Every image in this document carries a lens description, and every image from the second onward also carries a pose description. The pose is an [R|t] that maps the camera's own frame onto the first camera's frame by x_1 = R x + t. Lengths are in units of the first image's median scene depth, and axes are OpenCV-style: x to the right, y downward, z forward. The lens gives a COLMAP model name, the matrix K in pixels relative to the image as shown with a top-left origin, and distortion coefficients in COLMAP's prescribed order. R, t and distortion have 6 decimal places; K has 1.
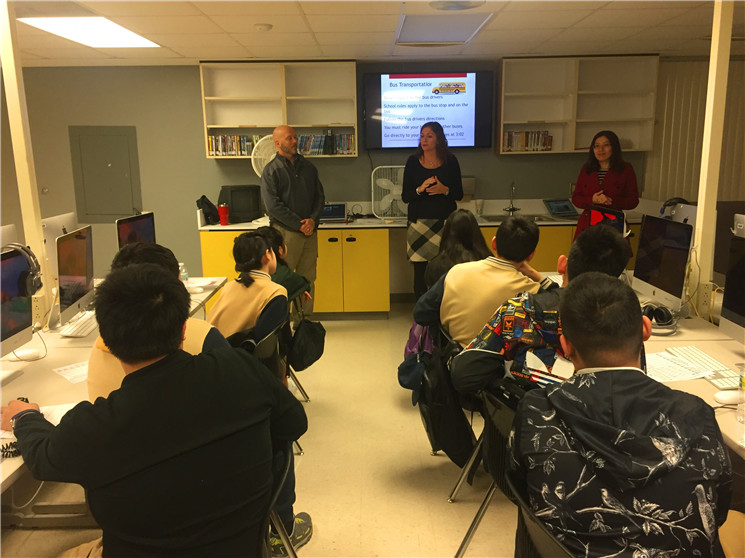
lens RADIAL K [[636.1, 0, 372.5], [0, 636.1, 279.0], [0, 0, 1]] dist [0.086091, -0.109190]
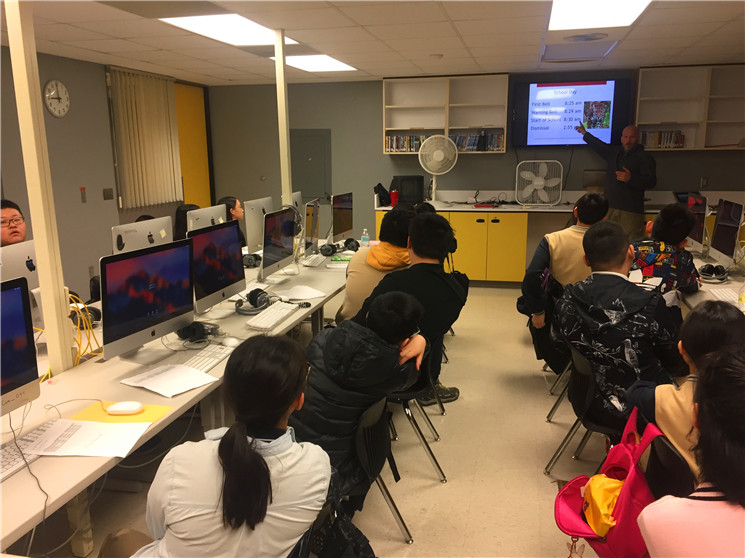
lens RADIAL K [[636.1, 0, 372.5], [0, 636.1, 279.0], [0, 0, 1]] dist [0.086091, -0.109190]
pose [[0.971300, 0.053179, -0.231838, 0.025809], [-0.051329, 0.998584, 0.014010, 0.041880], [0.232255, -0.001708, 0.972653, -0.233066]]
